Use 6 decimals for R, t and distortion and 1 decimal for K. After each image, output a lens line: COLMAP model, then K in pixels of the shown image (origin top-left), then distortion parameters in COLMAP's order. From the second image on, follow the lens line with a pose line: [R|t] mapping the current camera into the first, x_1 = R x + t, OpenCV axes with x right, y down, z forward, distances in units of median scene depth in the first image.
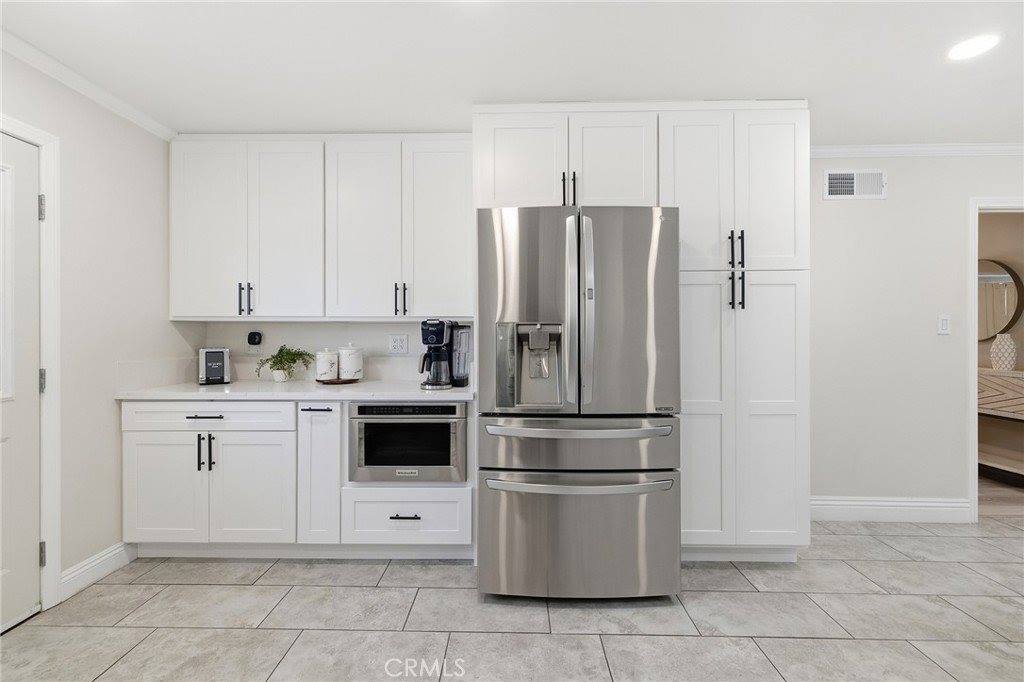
lens RADIAL K [[430.6, 0, 501.9], [0, 430.6, 336.1], [0, 0, 1]] dist [-0.000699, -0.000155]
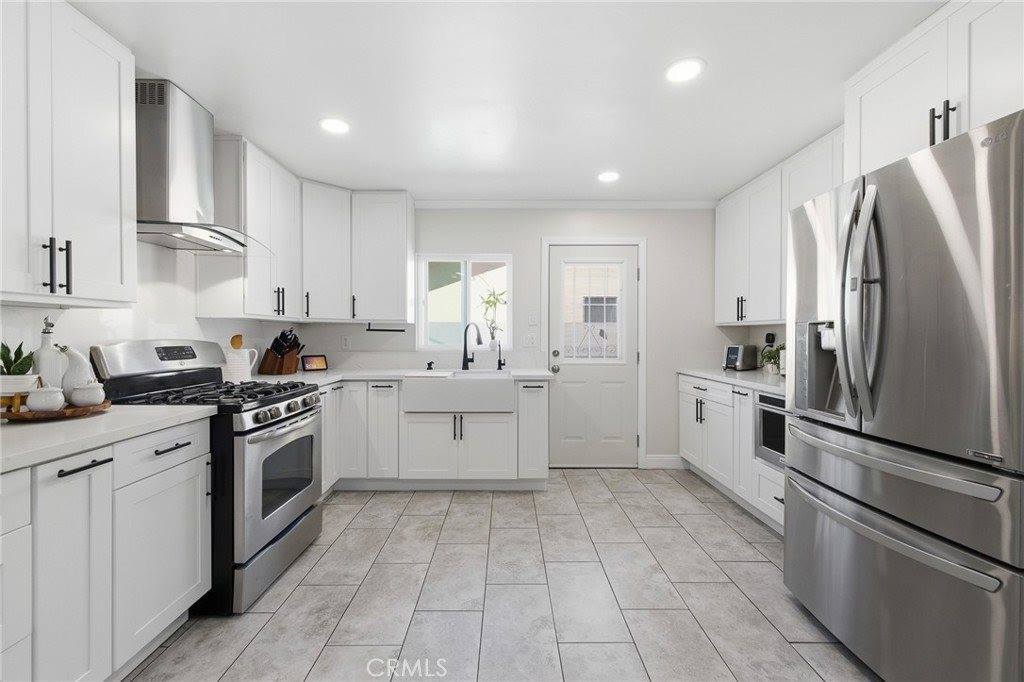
lens RADIAL K [[430.6, 0, 508.5], [0, 430.6, 337.1], [0, 0, 1]] dist [-0.000699, -0.000155]
pose [[0.024353, 0.002553, -0.999700, 0.846415], [-0.004244, 0.999988, 0.002450, 0.002570], [0.999694, 0.004183, 0.024363, 0.271671]]
